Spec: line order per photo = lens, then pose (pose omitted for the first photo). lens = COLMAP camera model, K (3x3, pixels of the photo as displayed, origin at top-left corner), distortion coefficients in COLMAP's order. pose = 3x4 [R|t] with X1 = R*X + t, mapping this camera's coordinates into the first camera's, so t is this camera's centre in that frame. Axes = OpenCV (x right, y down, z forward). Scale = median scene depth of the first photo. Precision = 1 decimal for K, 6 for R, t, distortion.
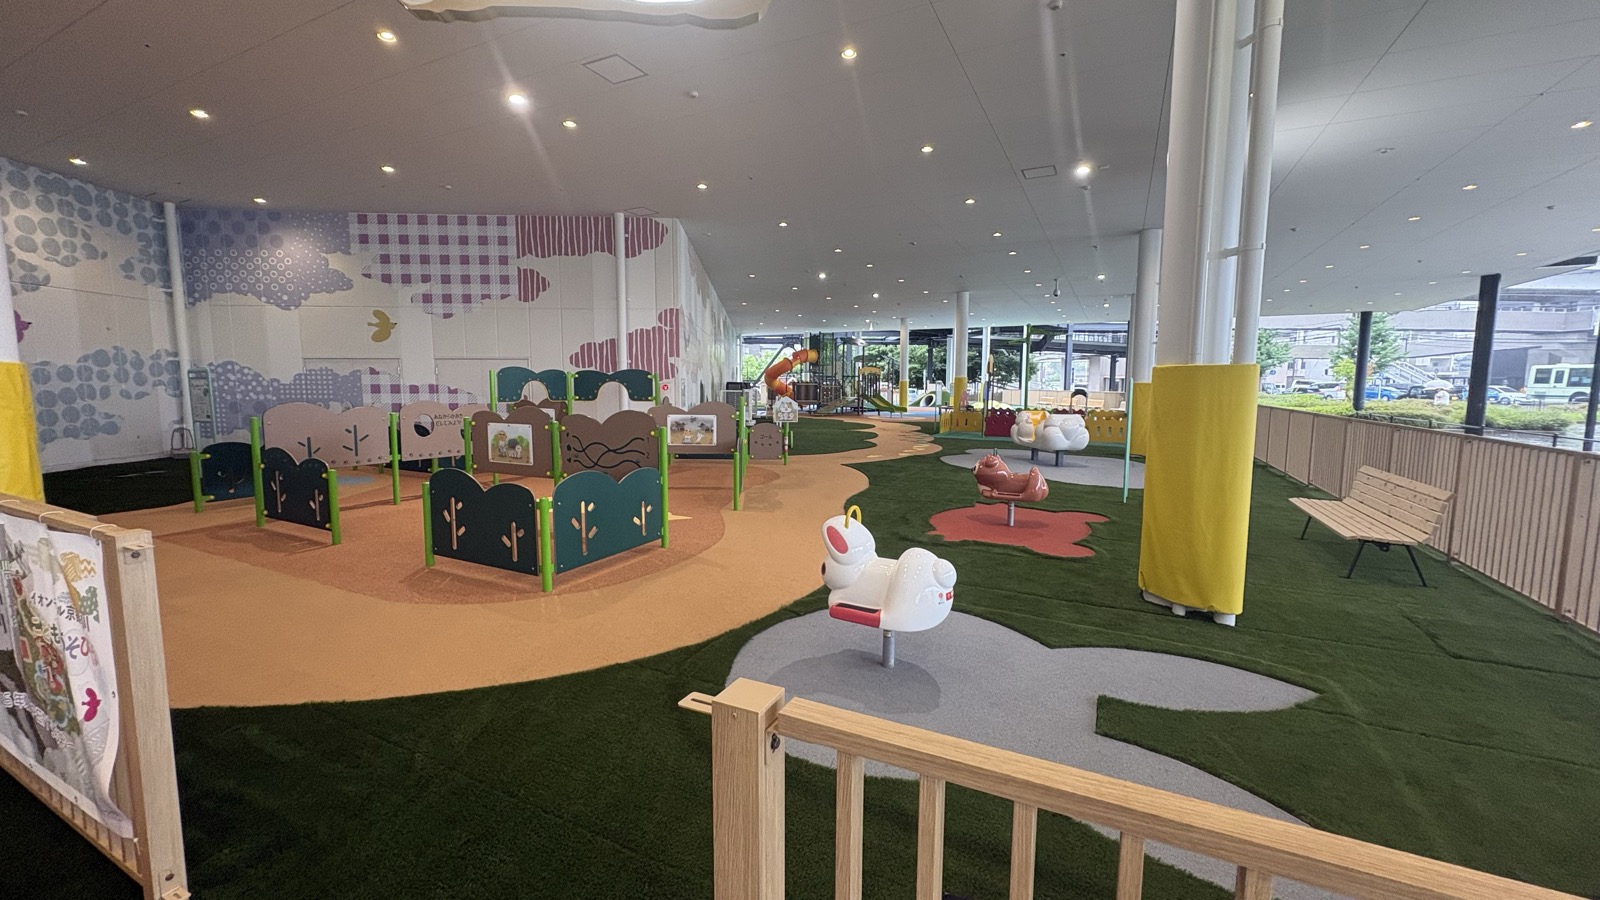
lens RADIAL K [[649.6, 0, 800.0], [0, 649.6, 450.0], [0, 0, 1]] dist [0.001018, 0.000071]
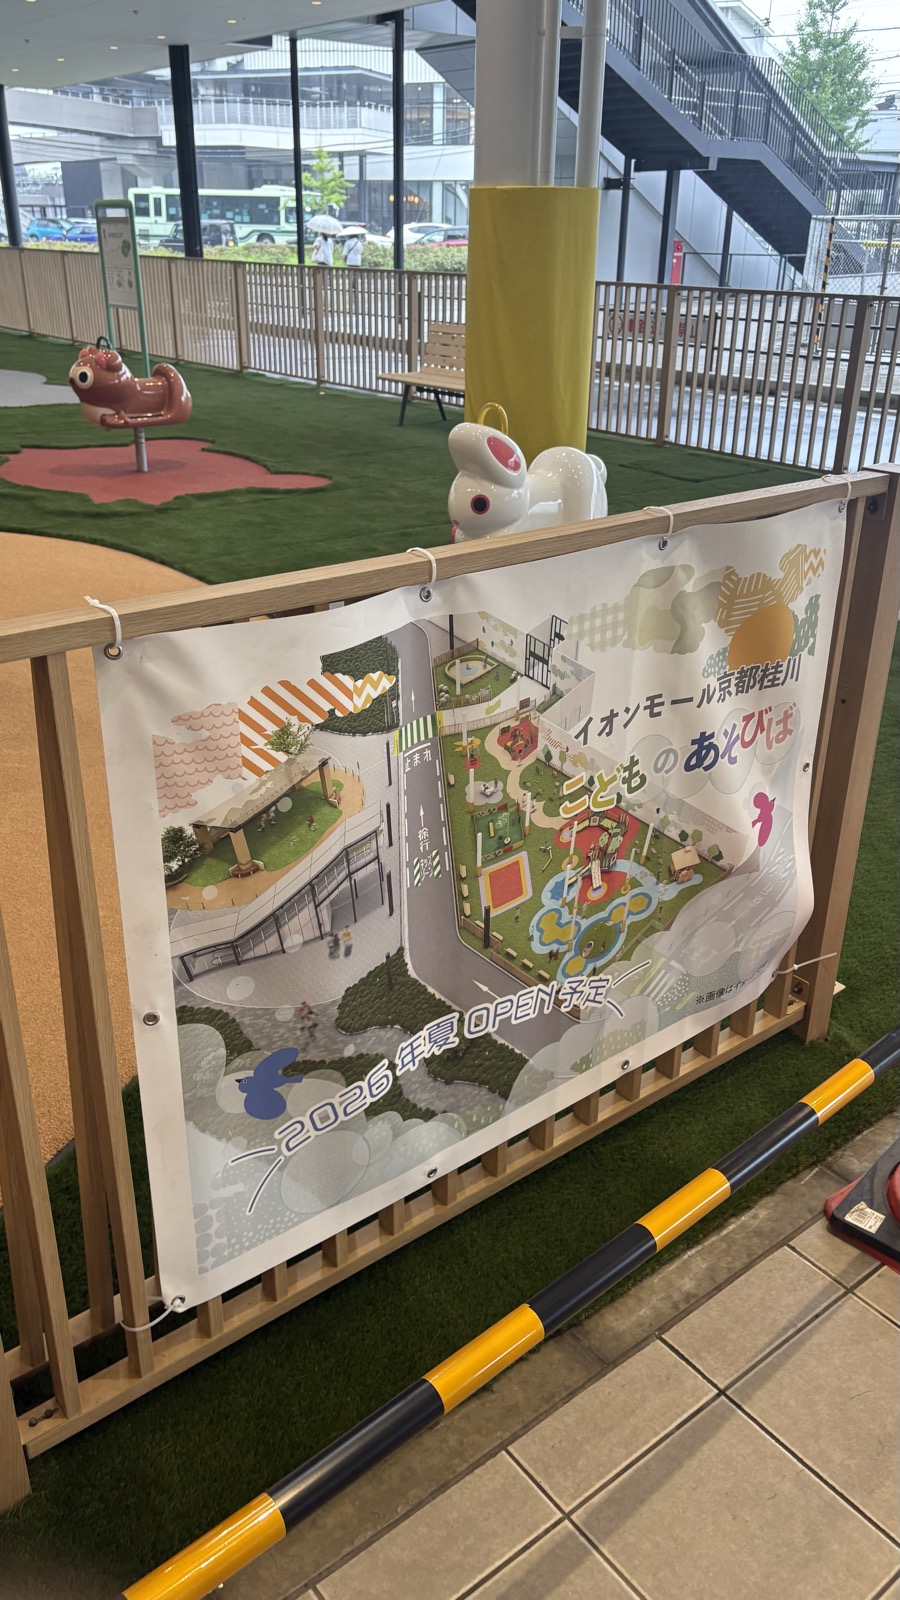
lens RADIAL K [[1239.2, 0, 450.0], [0, 1239.2, 800.0], [0, 0, 1]] dist [0.033330, -0.005017]
pose [[0.411704, -0.381139, 0.827788, -0.354597], [0.086123, 0.920549, 0.381015, -0.010408], [-0.907239, -0.085574, 0.411819, 0.135186]]
